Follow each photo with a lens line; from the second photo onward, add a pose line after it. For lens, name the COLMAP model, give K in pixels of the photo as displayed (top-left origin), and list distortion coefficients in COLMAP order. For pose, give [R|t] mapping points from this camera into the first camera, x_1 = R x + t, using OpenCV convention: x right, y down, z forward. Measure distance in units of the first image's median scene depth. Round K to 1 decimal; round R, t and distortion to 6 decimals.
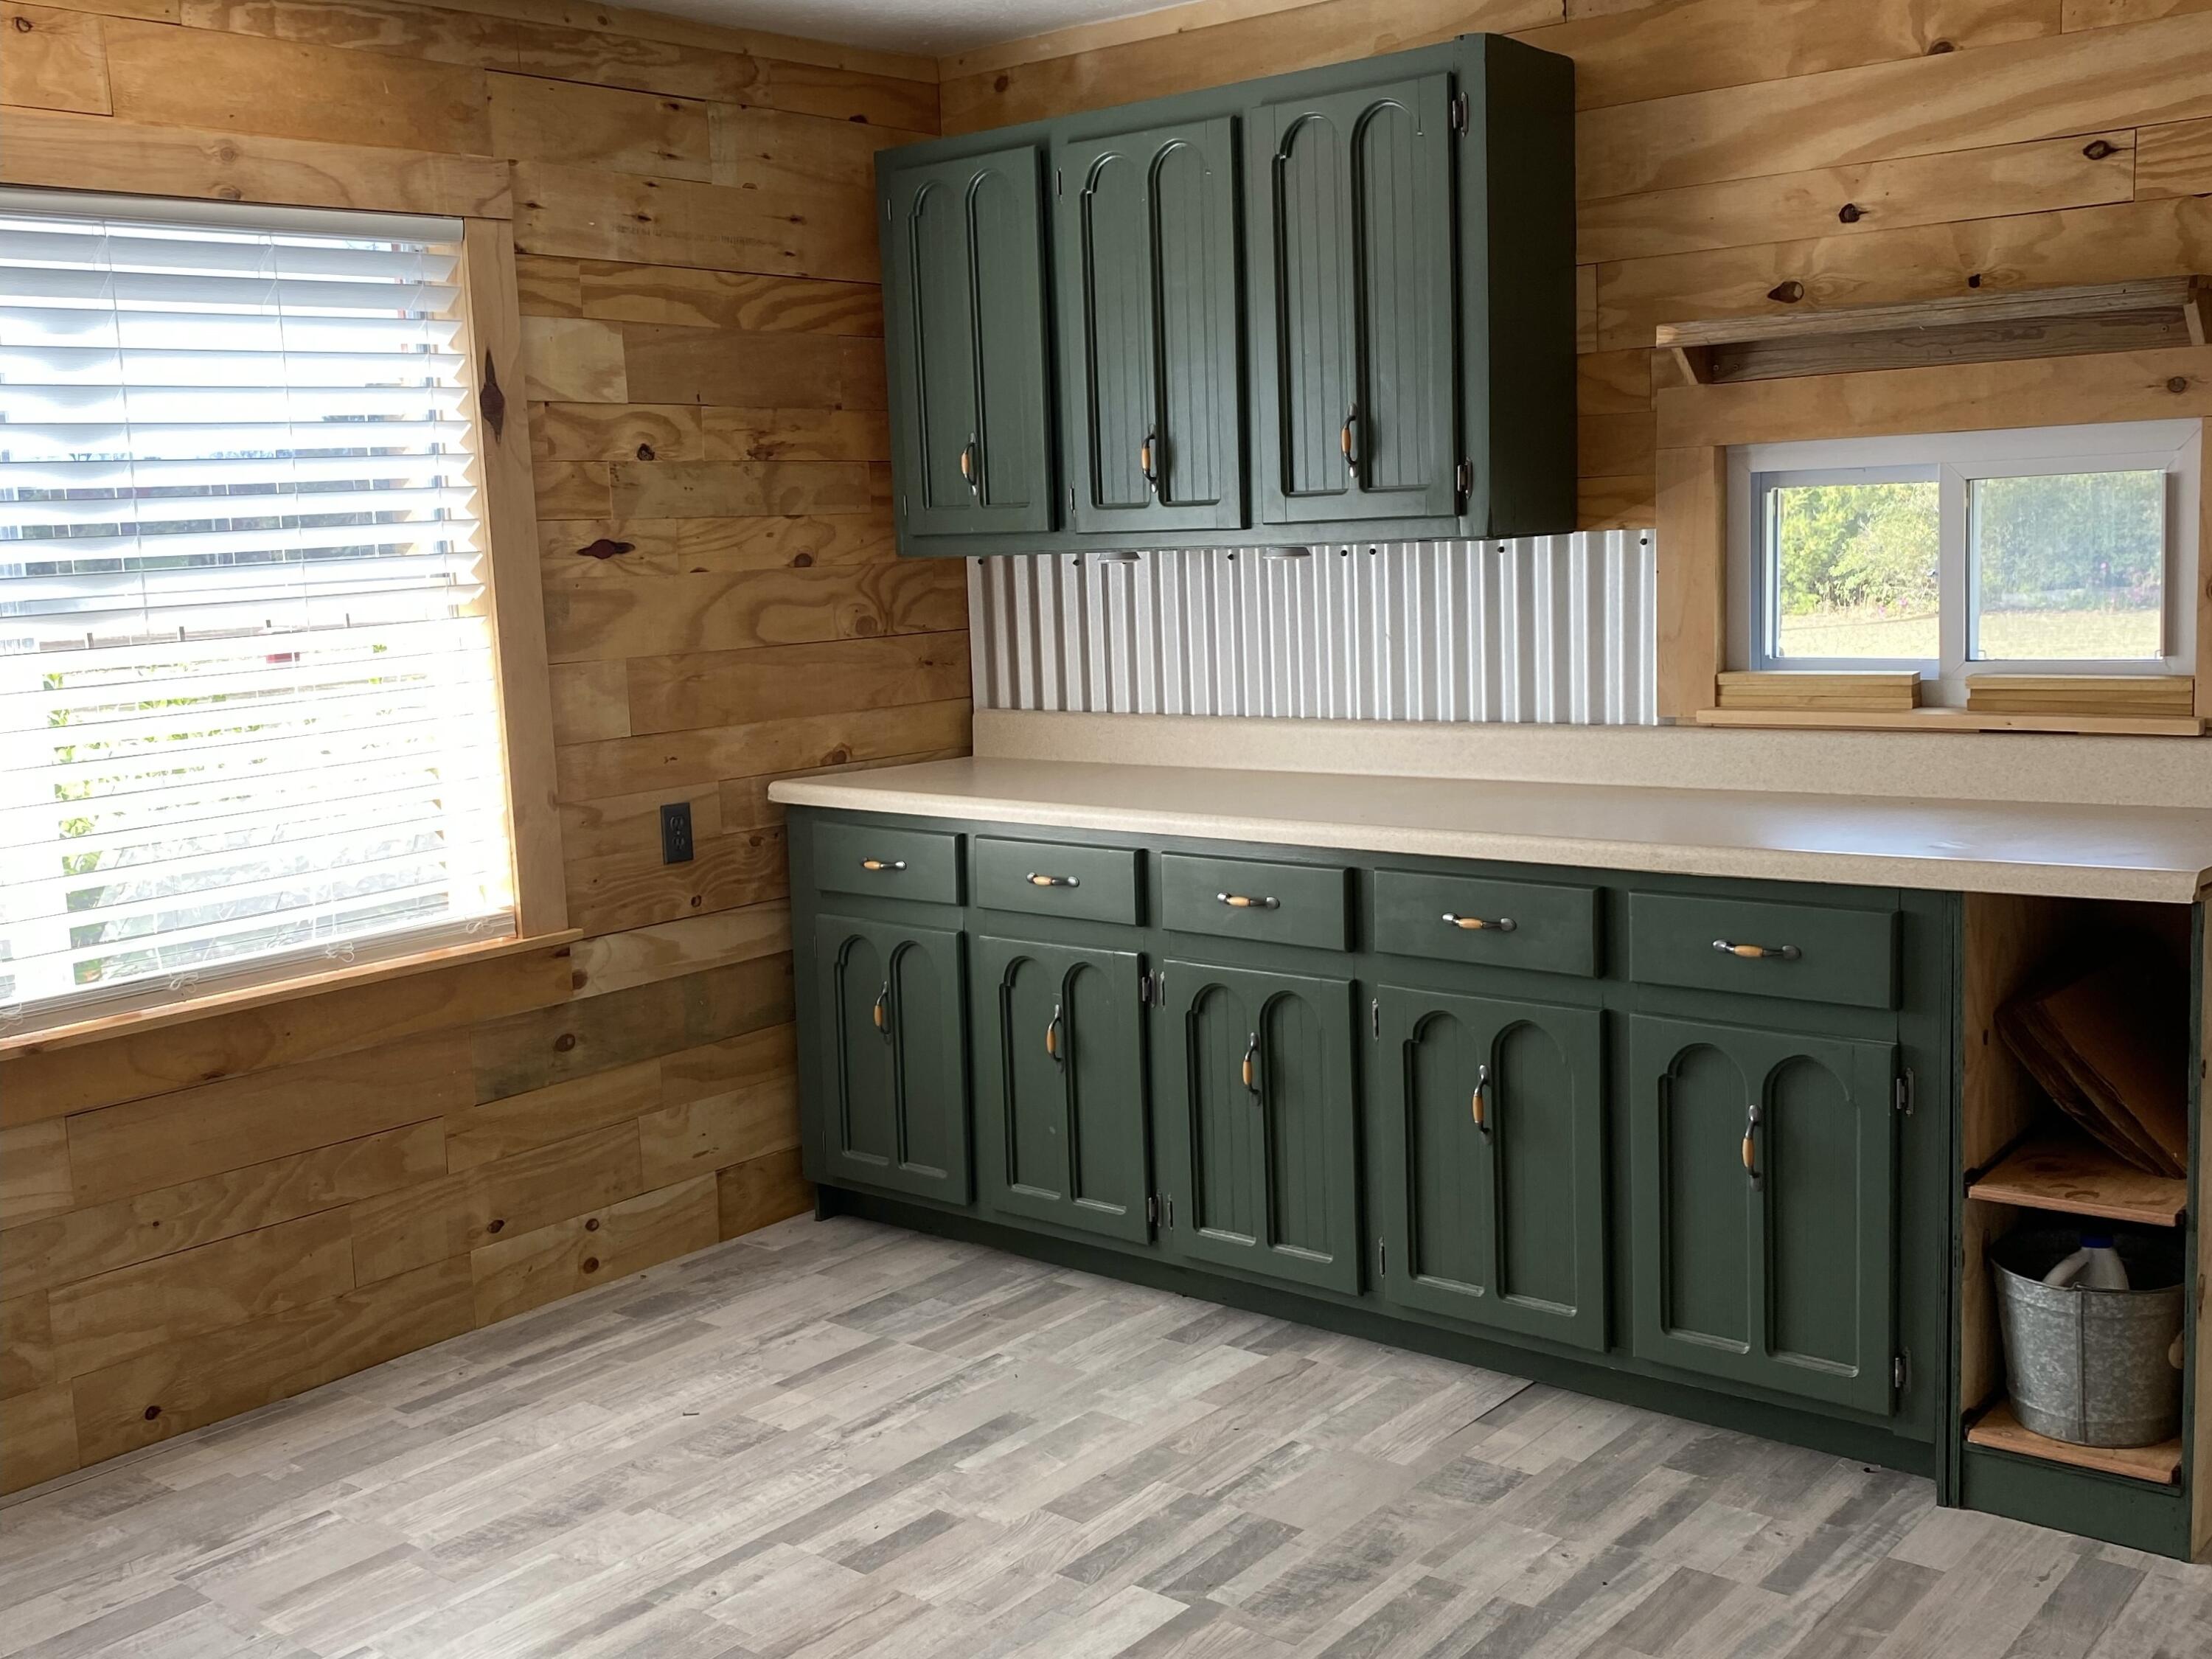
lens RADIAL K [[2233.1, 0, 1106.7], [0, 2233.1, 823.5], [0, 0, 1]] dist [0.100485, -0.233814]
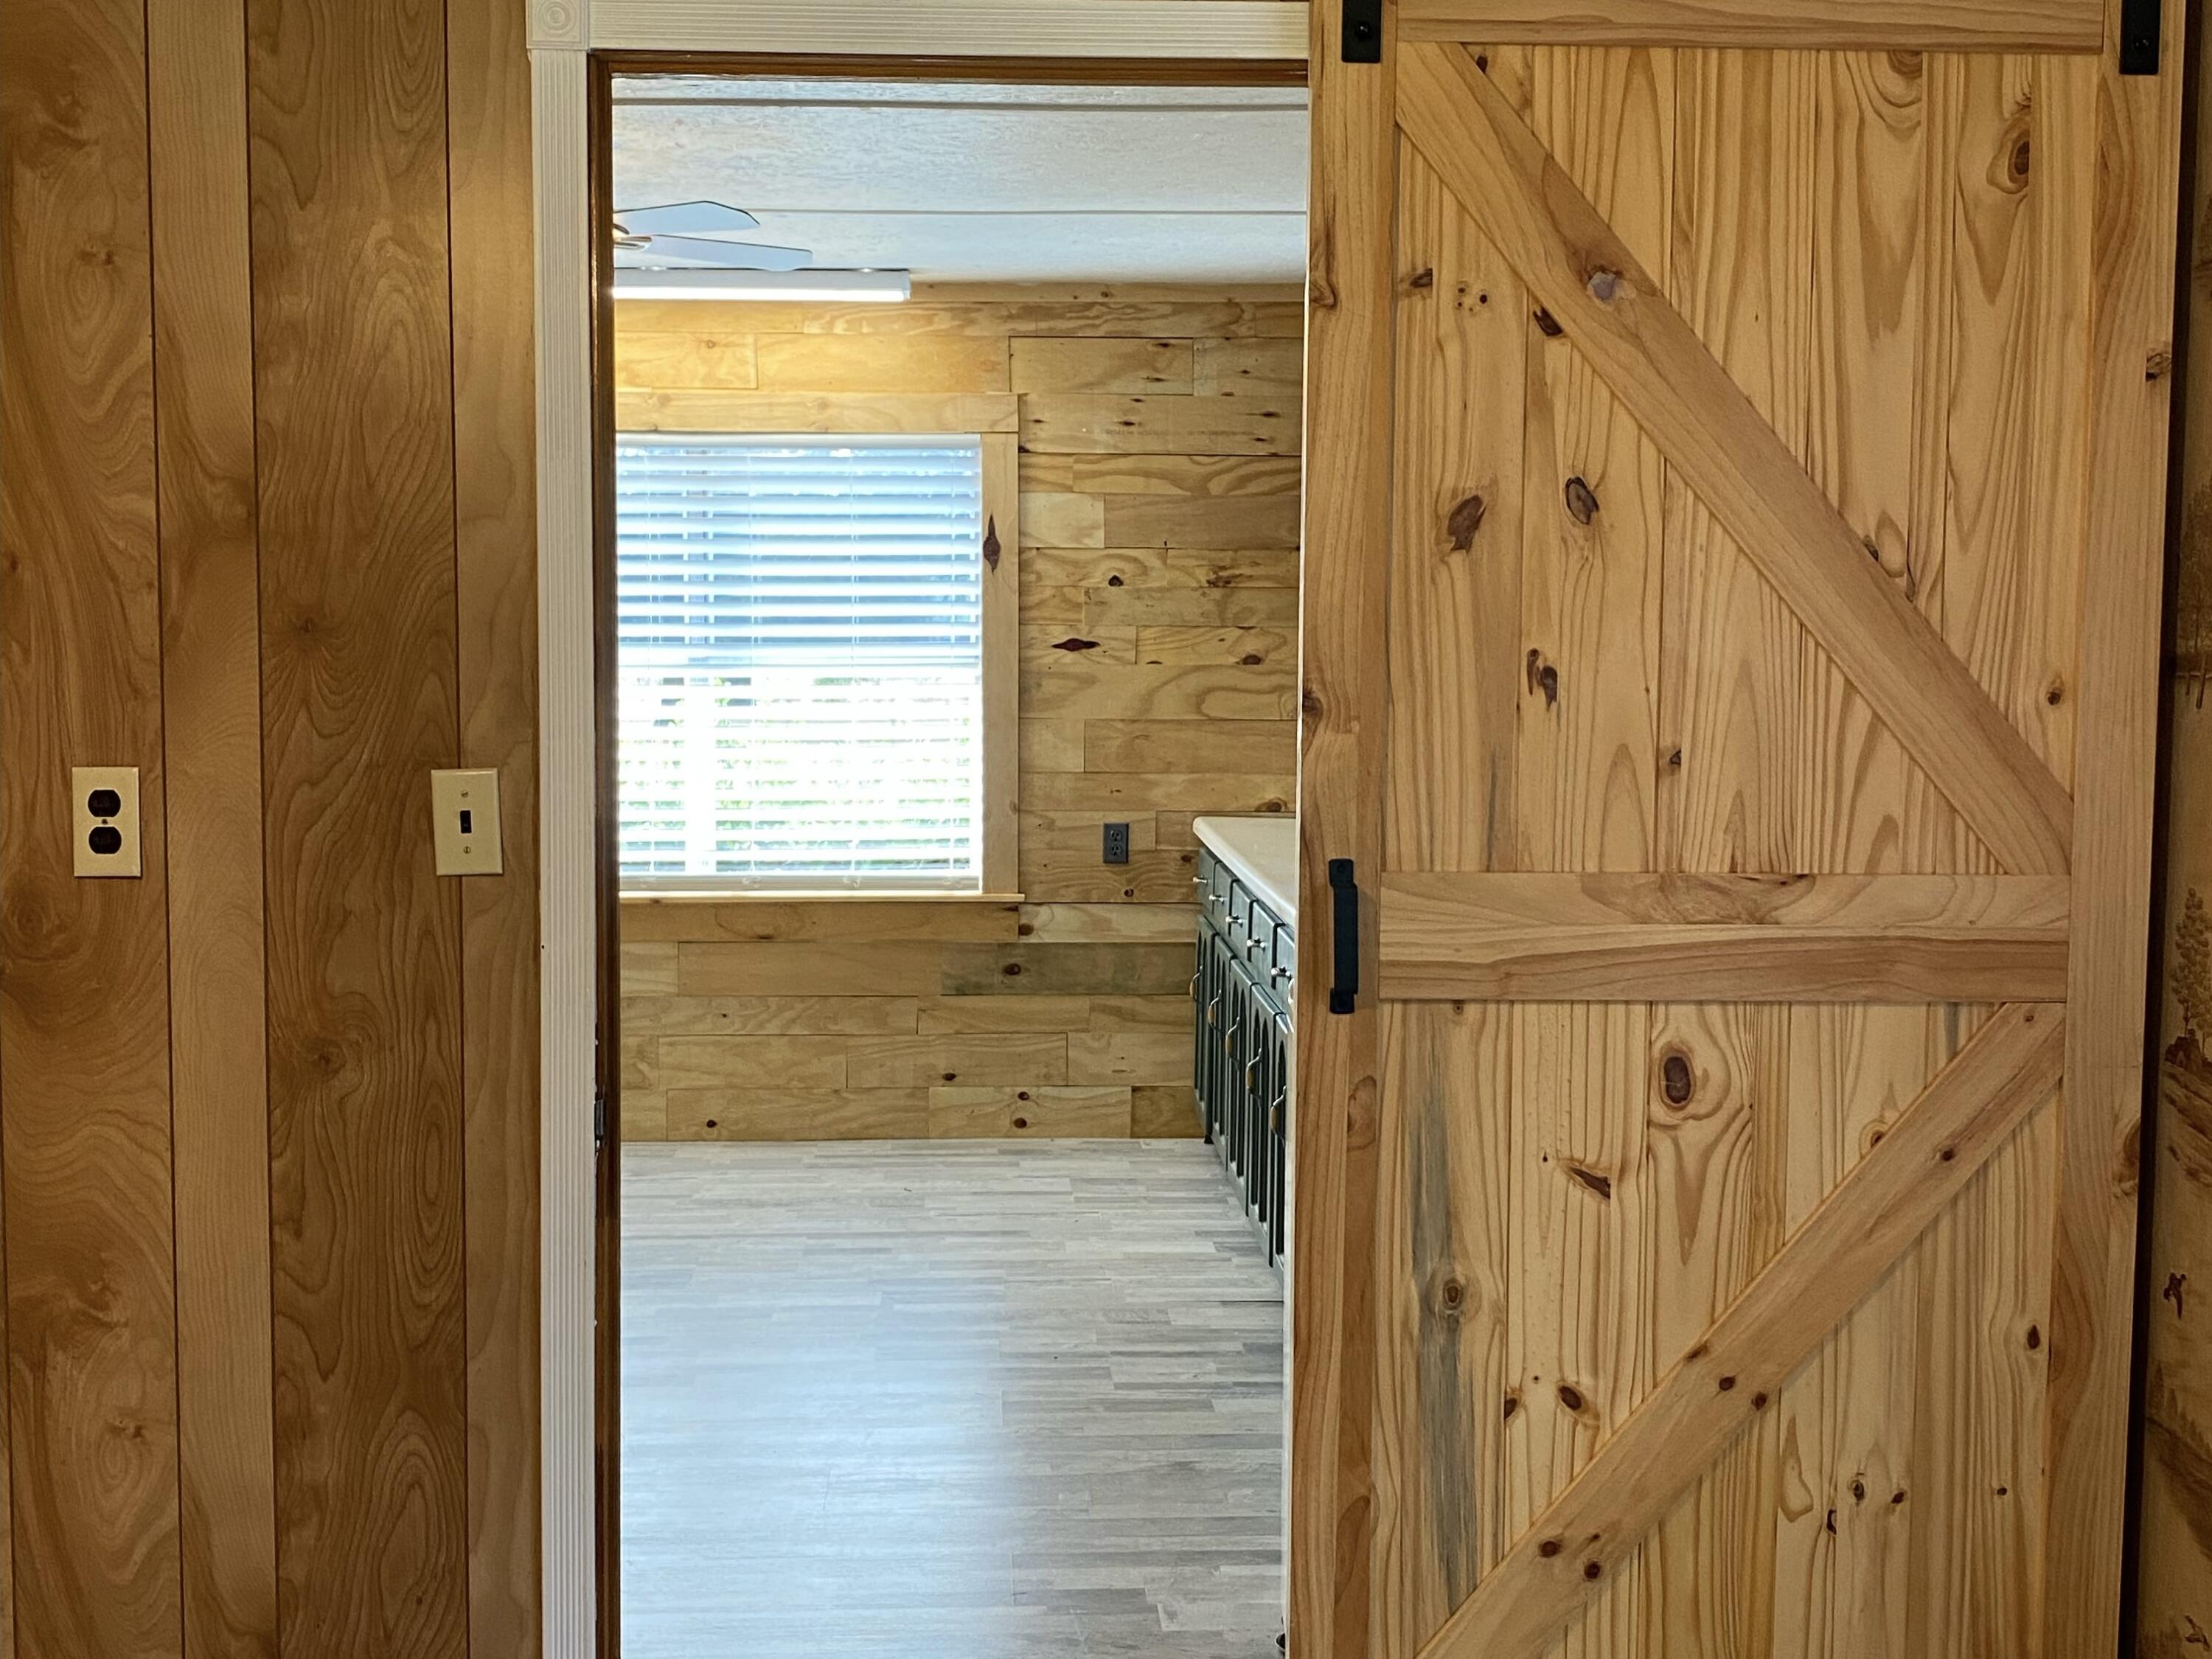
lens RADIAL K [[2500.0, 0, 1112.7], [0, 2500.0, 822.3], [0, 0, 1]] dist [0.172942, -0.449087]
pose [[0.676820, 0.100207, -0.729296, 1.020252], [-0.132377, 0.991110, 0.013329, -0.031365], [0.724148, 0.087520, 0.684068, -0.107436]]
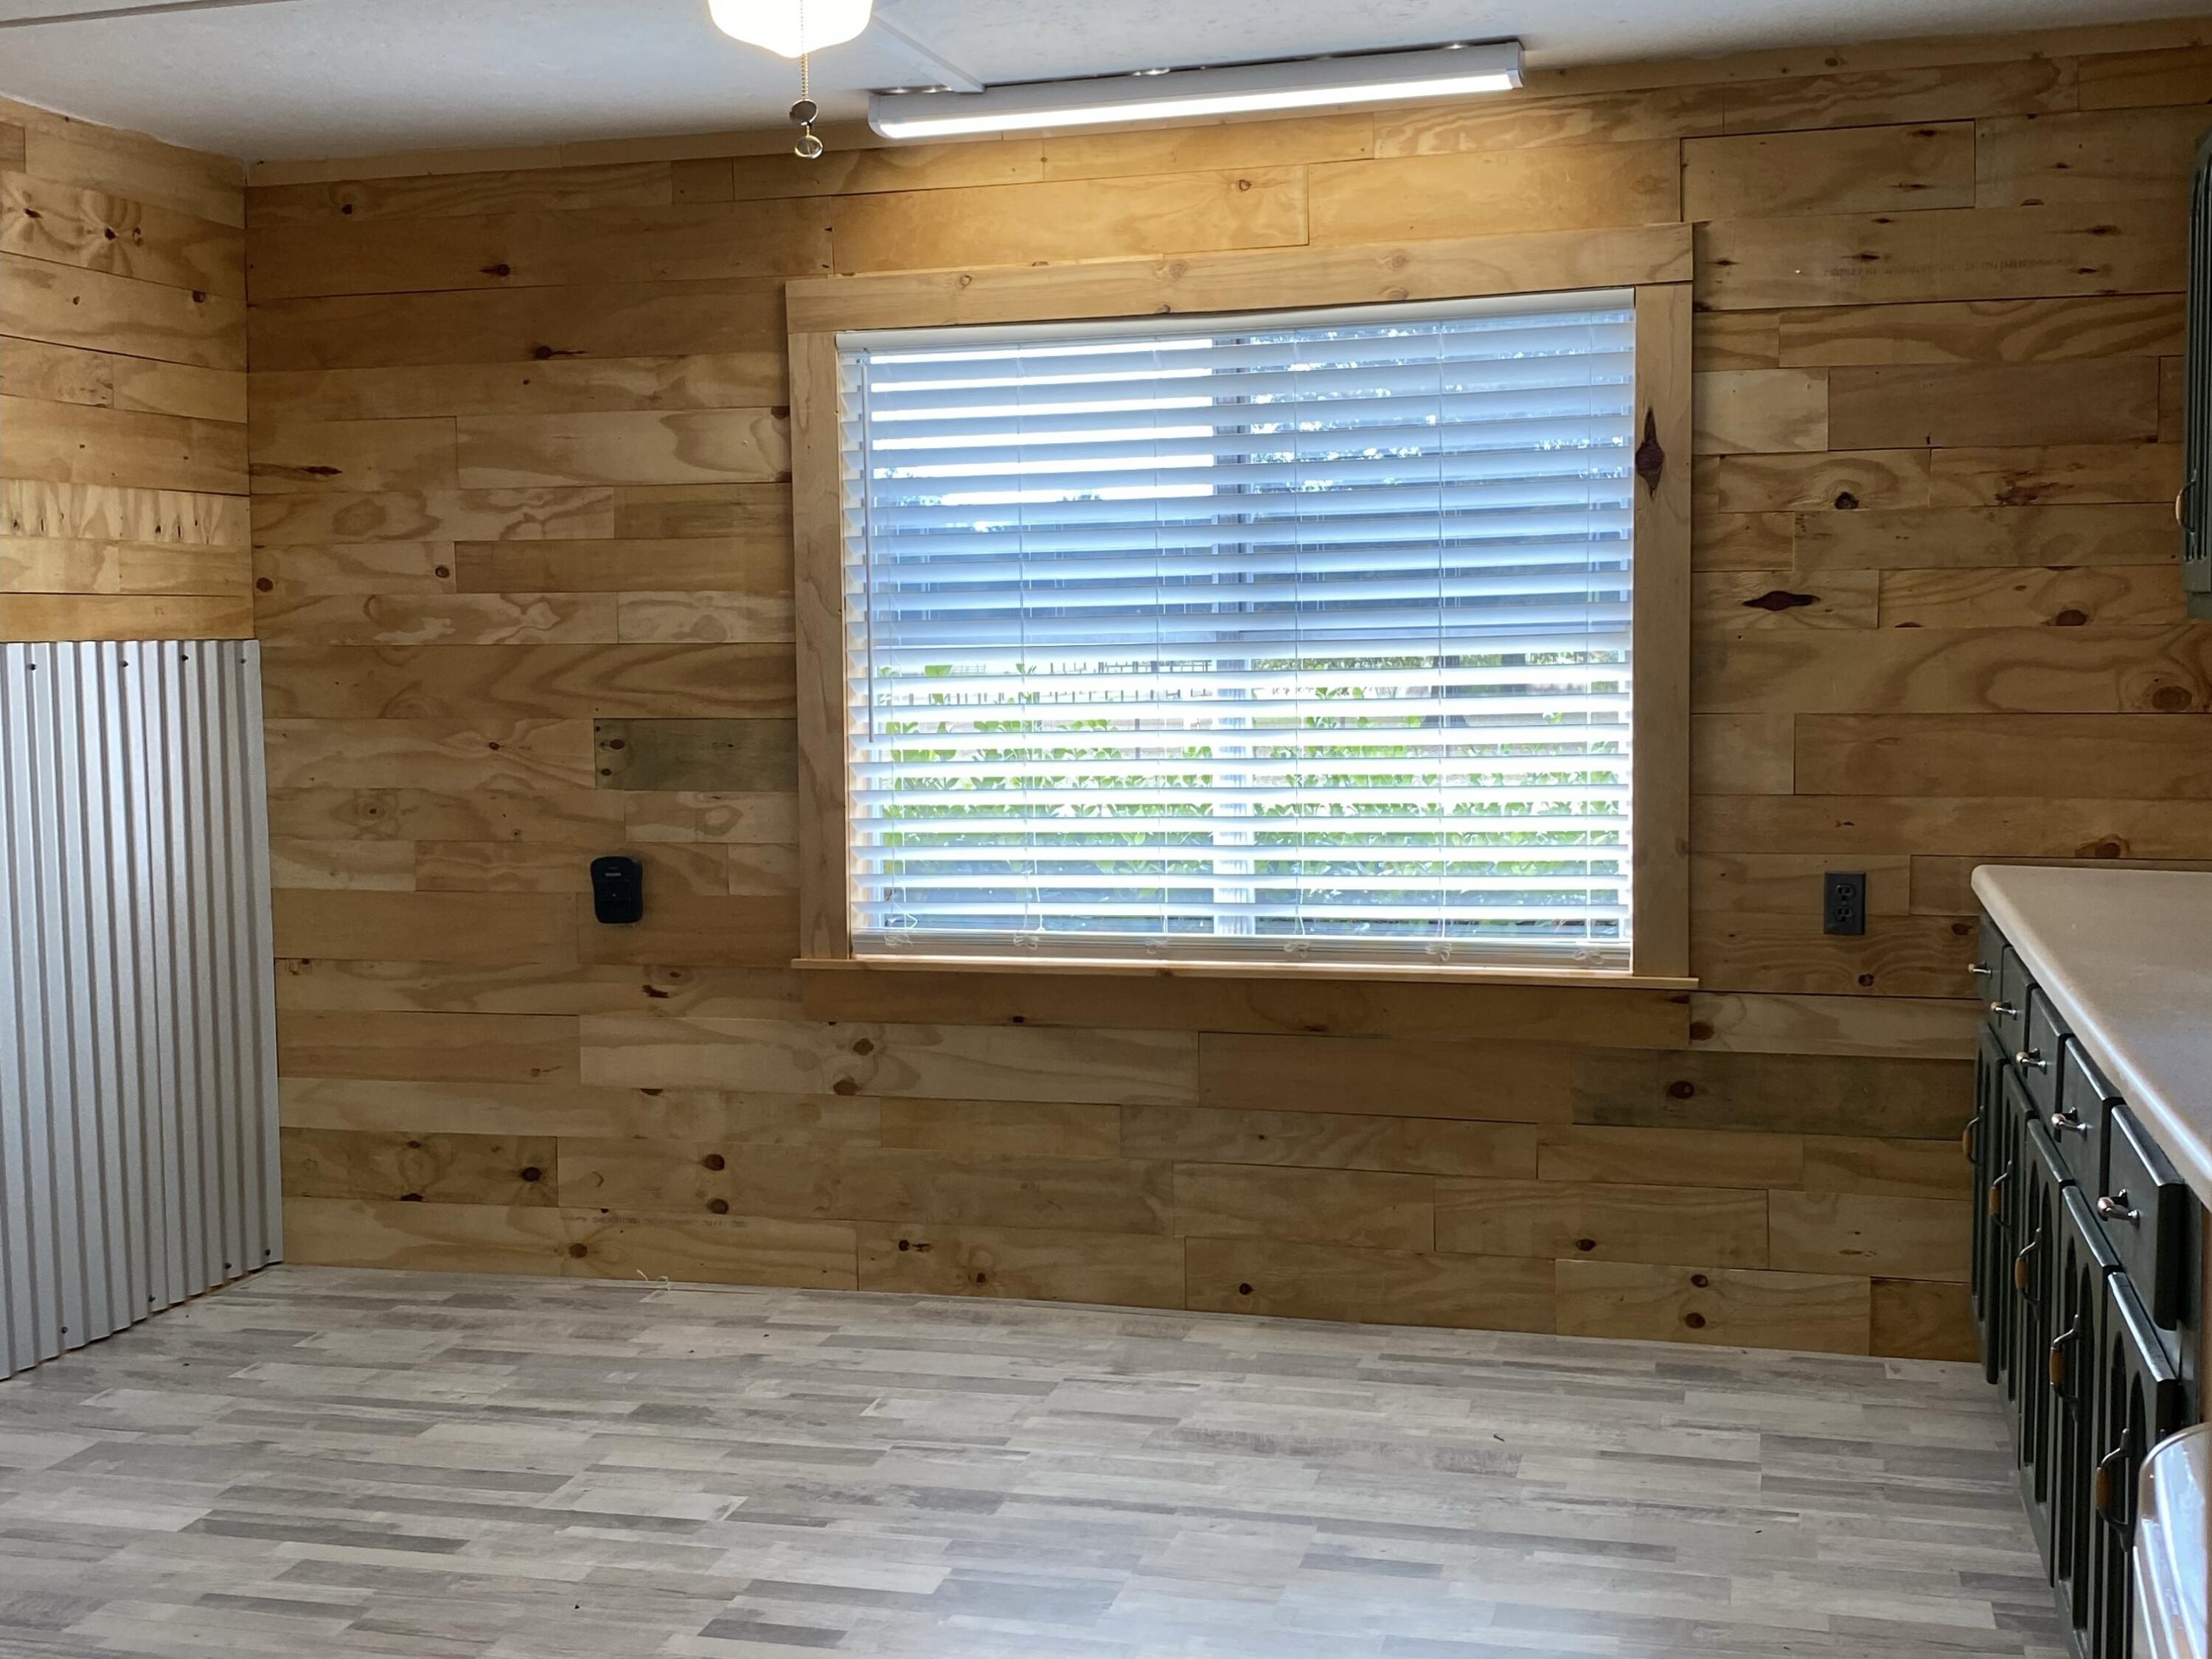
lens RADIAL K [[2500.2, 0, 1111.7], [0, 2500.2, 804.0], [0, 0, 1]] dist [0.163890, -0.474965]
pose [[0.420091, 0.098732, -0.902095, 0.657512], [-0.127837, 0.990590, 0.048886, -0.051330], [0.898433, 0.094785, 0.428760, 0.276983]]
